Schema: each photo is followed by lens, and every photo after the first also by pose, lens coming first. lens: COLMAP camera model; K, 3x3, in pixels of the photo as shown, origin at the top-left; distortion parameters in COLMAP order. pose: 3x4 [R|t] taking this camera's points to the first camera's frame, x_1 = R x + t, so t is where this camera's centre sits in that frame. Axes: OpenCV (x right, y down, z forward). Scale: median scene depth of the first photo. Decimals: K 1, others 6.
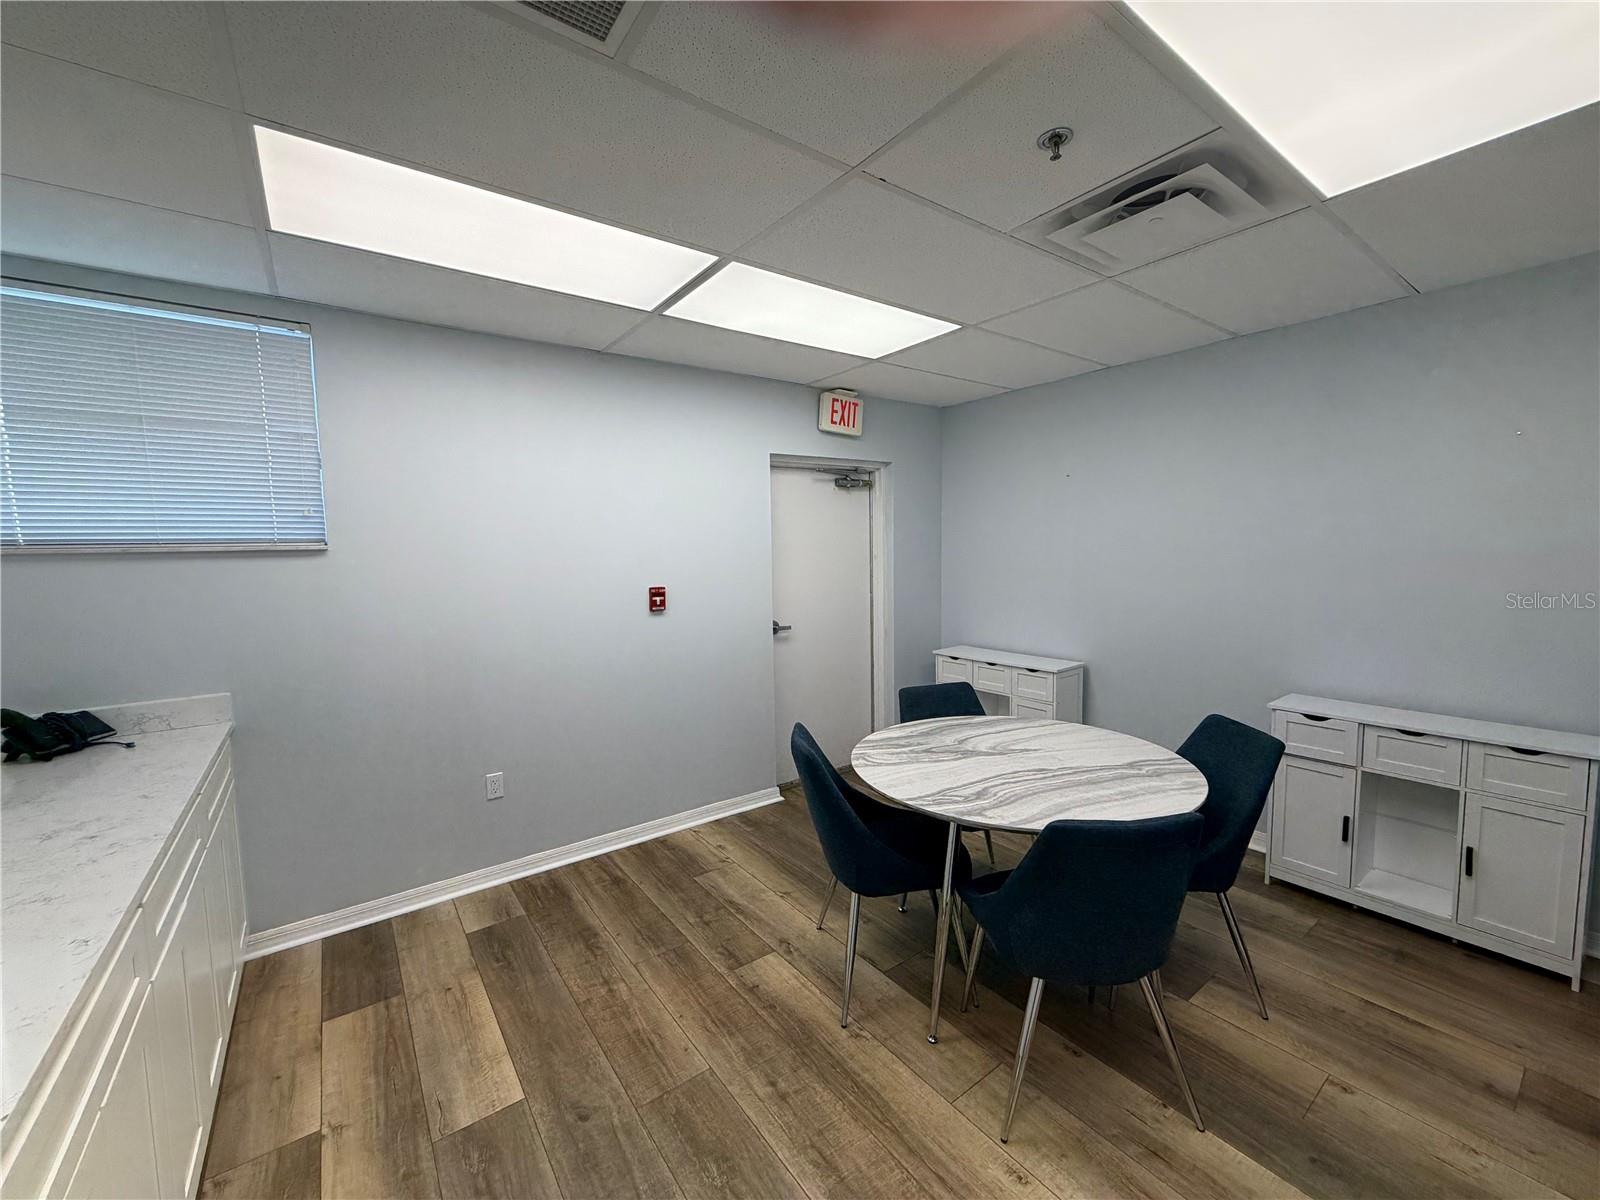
lens RADIAL K [[638.6, 0, 800.0], [0, 638.6, 600.0], [0, 0, 1]] dist [0.001012, -0.000158]
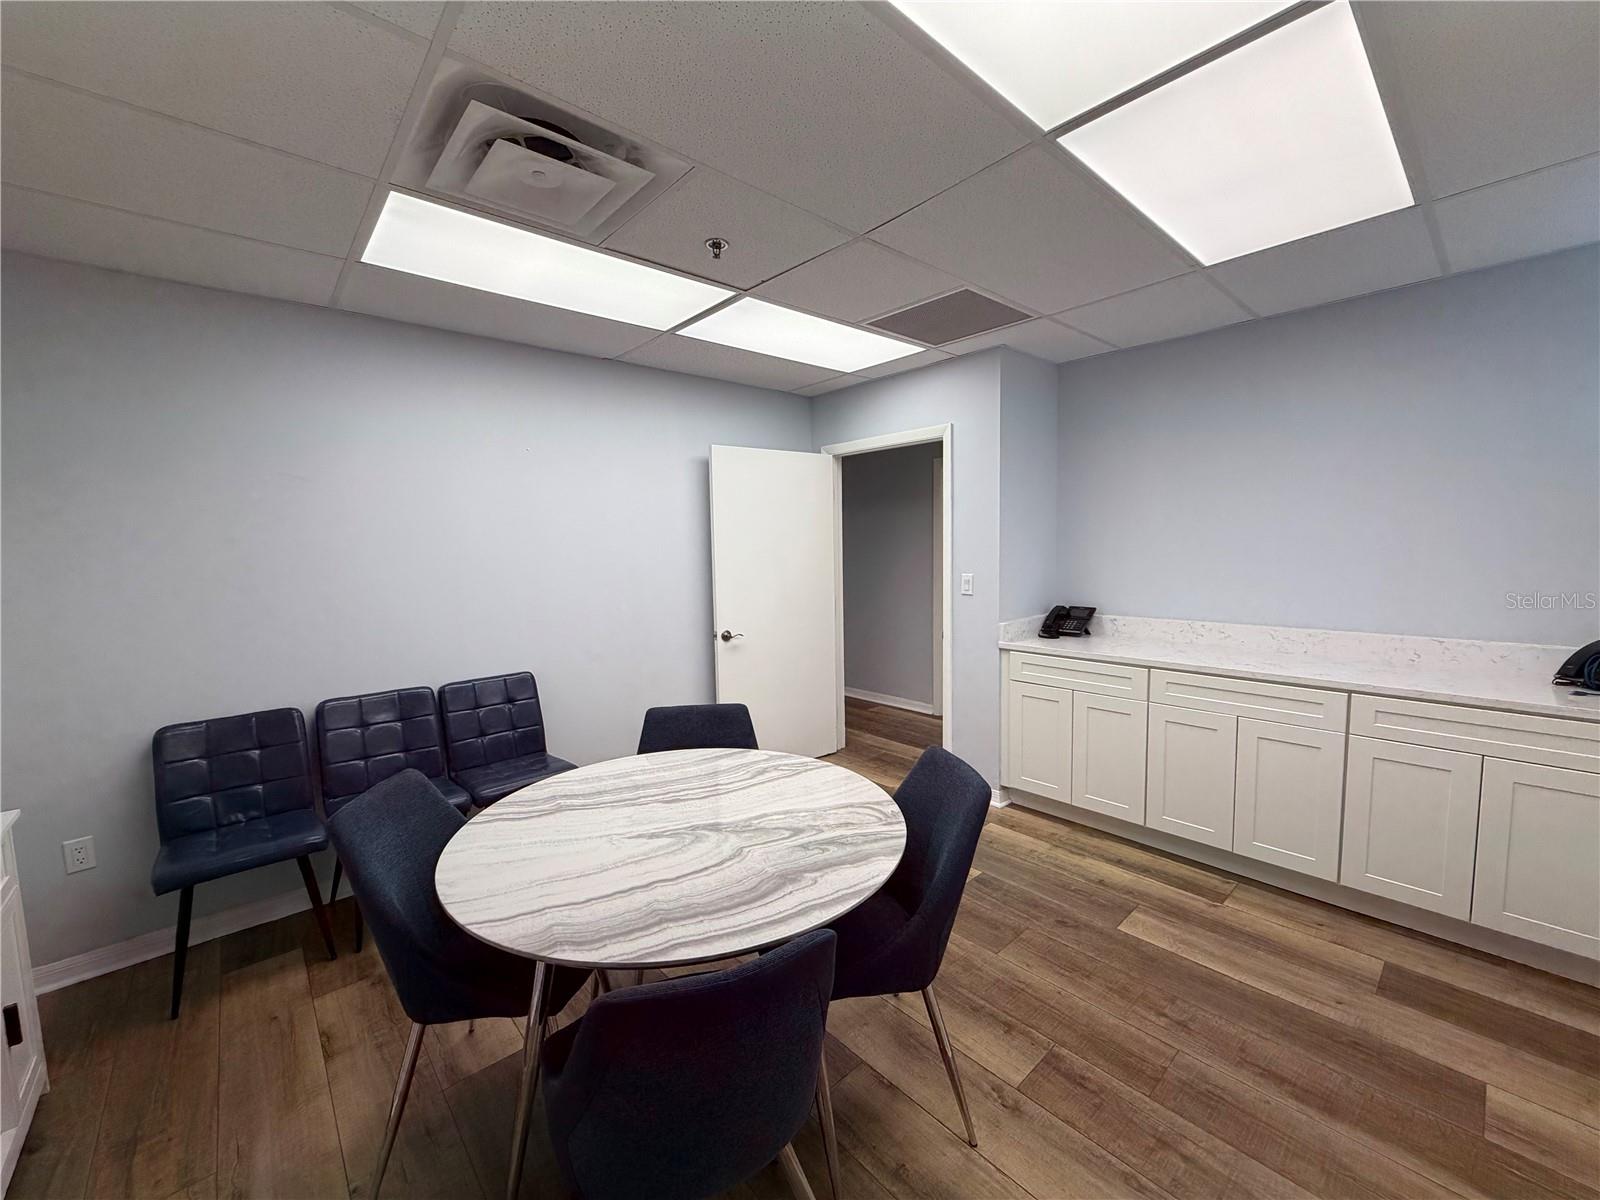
lens RADIAL K [[638.6, 0, 800.0], [0, 638.6, 600.0], [0, 0, 1]] dist [0.001012, -0.000158]
pose [[-0.994786, 0.049664, -0.089080, 0.270018], [0.033698, 0.984430, 0.172520, -0.136106], [0.096261, 0.168618, -0.980970, 1.794419]]
